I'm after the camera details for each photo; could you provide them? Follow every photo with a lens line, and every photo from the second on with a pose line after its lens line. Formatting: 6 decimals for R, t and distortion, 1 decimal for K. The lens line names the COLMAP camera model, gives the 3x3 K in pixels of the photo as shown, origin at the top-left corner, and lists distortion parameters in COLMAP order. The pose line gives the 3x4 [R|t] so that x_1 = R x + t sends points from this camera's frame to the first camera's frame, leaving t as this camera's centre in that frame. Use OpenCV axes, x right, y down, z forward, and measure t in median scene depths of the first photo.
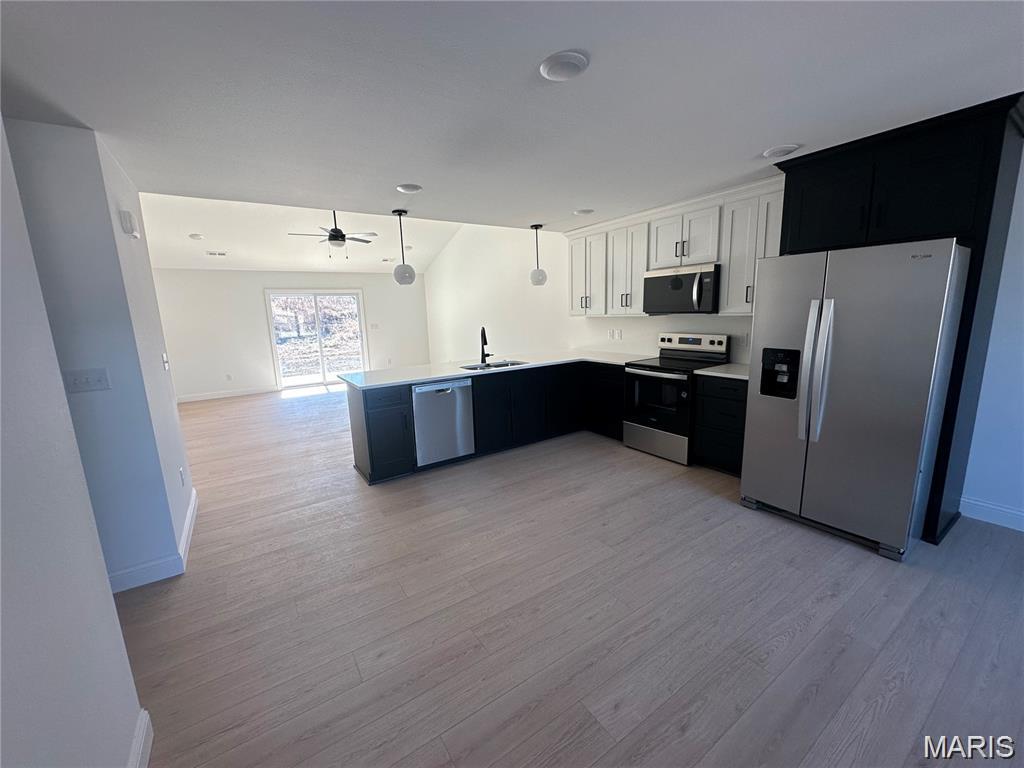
lens RADIAL K [[411.8, 0, 511.5], [0, 411.8, 386.5], [0, 0, 1]] dist [-0.002104, -0.000478]
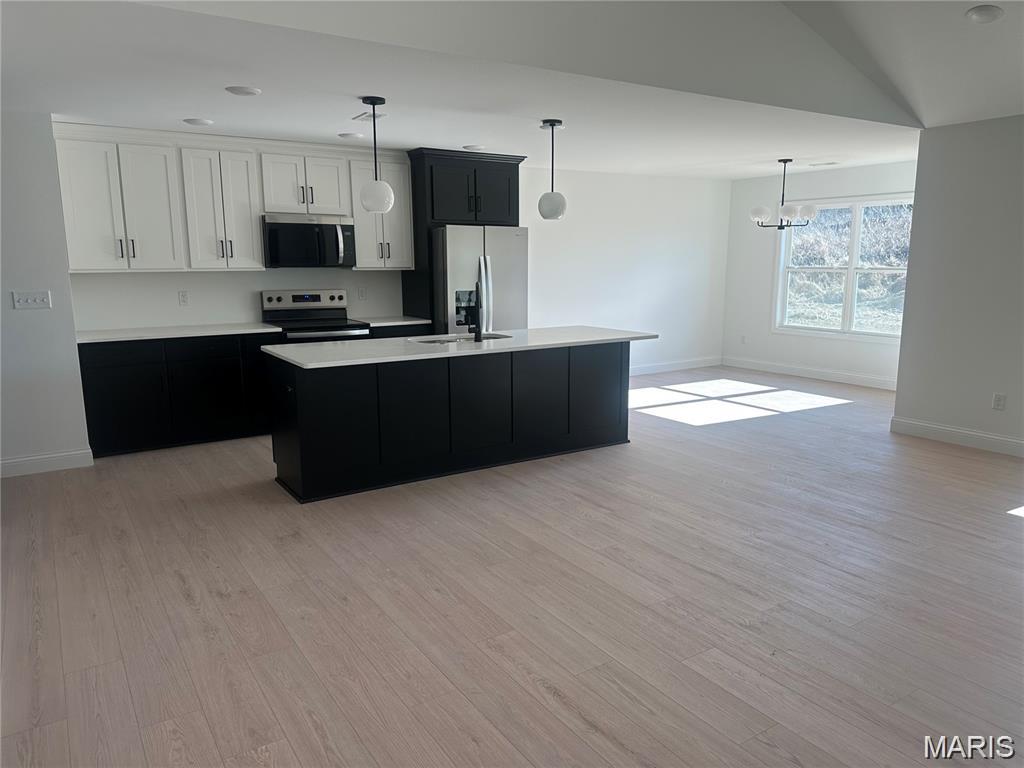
lens RADIAL K [[748.4, 0, 519.5], [0, 748.4, 388.3], [0, 0, 1]] dist [0.091532, -0.109199]
pose [[0.012068, -0.150238, 0.988576, -1.344928], [0.180982, 0.972648, 0.145608, -0.083957], [-0.983412, 0.177158, 0.038928, 0.578032]]
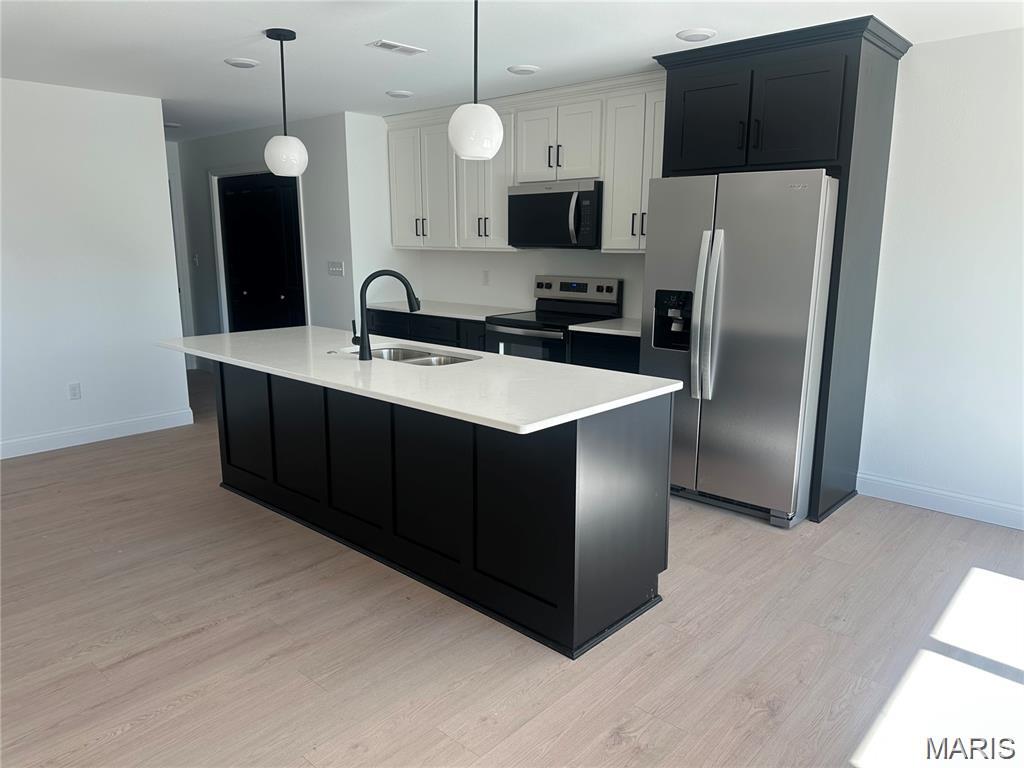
lens RADIAL K [[724.3, 0, 508.4], [0, 724.3, 387.6], [0, 0, 1]] dist [0.003262, -0.003929]
pose [[0.973797, -0.016700, 0.226804, 0.041081], [0.012275, 0.999706, 0.020906, 0.040439], [-0.227087, -0.017574, 0.973716, -0.221156]]
